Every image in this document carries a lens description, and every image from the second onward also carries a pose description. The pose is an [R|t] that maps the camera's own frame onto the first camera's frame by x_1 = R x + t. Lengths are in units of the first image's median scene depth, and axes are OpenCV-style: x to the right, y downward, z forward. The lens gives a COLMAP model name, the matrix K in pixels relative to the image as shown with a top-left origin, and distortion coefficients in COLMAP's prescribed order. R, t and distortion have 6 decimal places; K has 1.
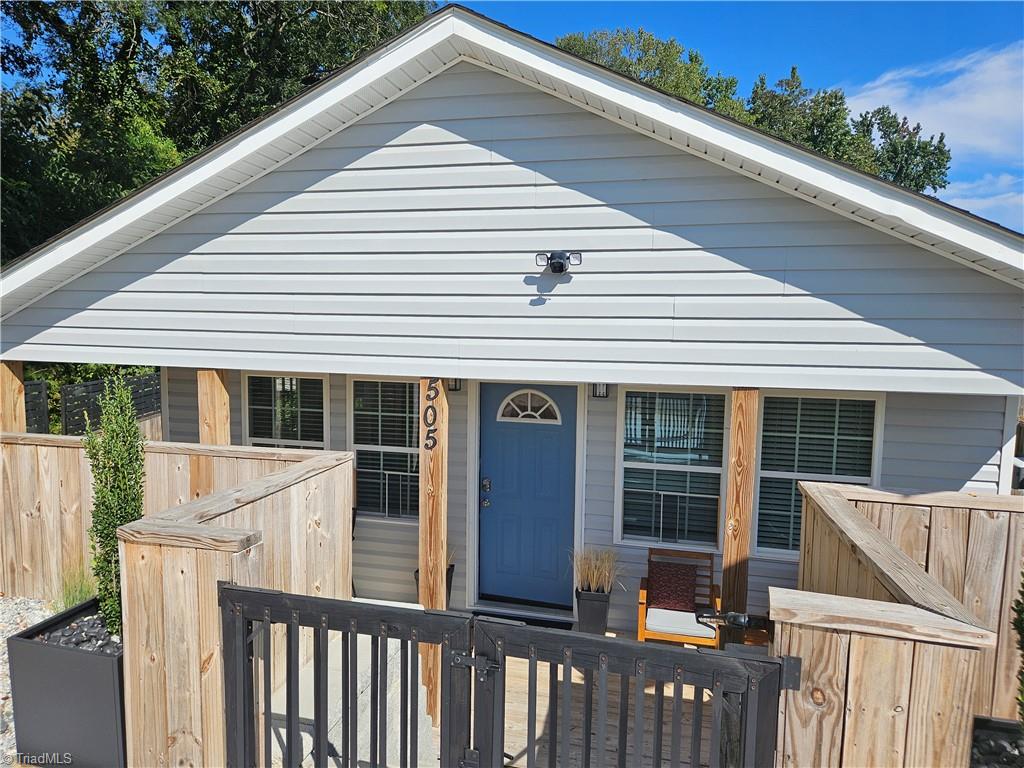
lens RADIAL K [[735.1, 0, 506.3], [0, 735.1, 384.8], [0, 0, 1]] dist [0.079643, -0.072570]
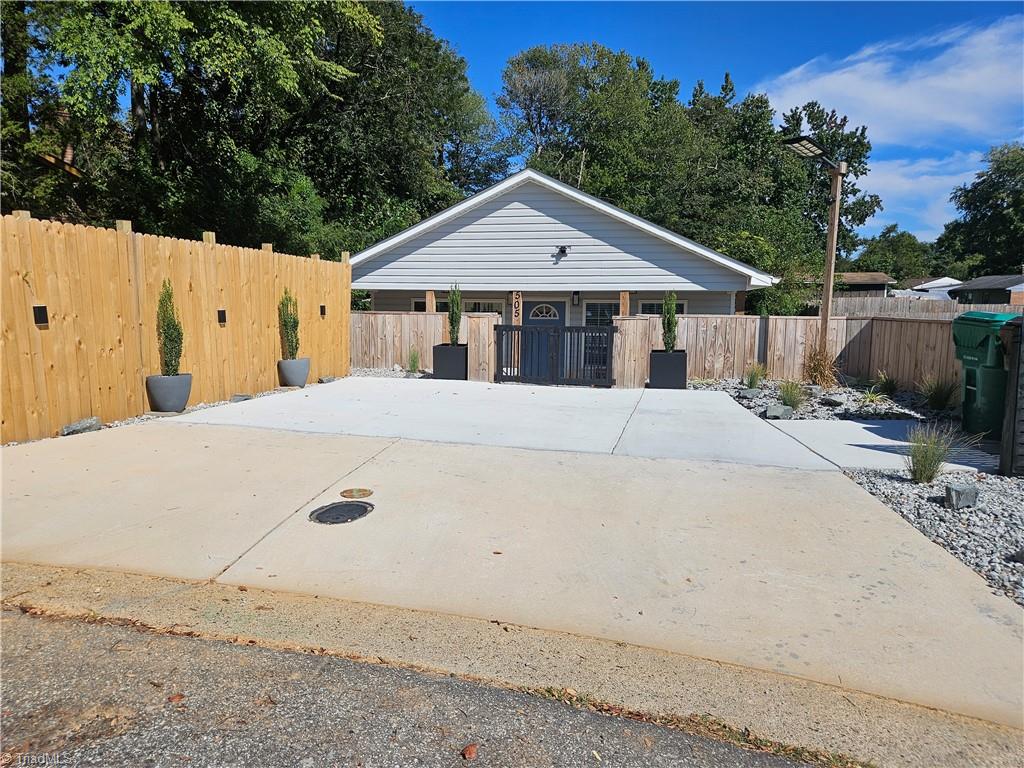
lens RADIAL K [[735.1, 0, 506.3], [0, 735.1, 384.8], [0, 0, 1]] dist [0.079643, -0.072570]
pose [[0.998643, -0.013332, 0.050351, -0.063680], [0.011947, 0.999545, 0.027709, 0.059403], [-0.050697, -0.027070, 0.998347, -0.399579]]
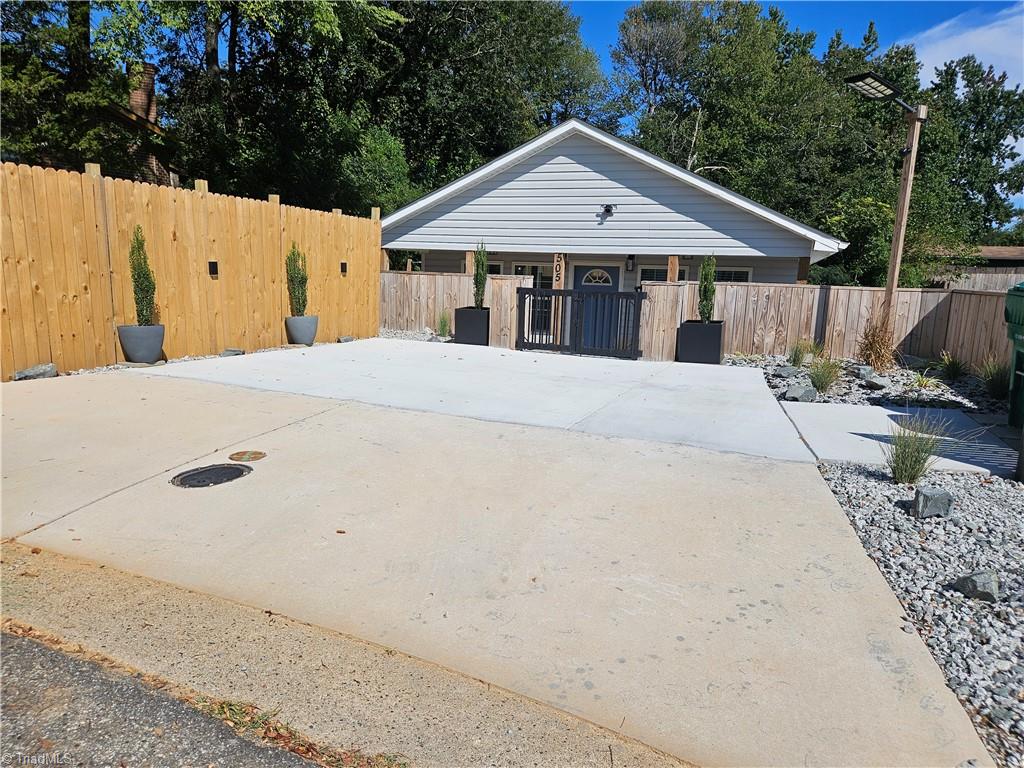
lens RADIAL K [[733.9, 0, 513.1], [0, 733.9, 402.3], [0, 0, 1]] dist [0.075559, -0.067863]
pose [[0.995053, 0.032913, -0.093737, -0.000242], [-0.024247, 0.995452, 0.092128, 0.062180], [0.096343, -0.089399, 0.991325, -0.369921]]
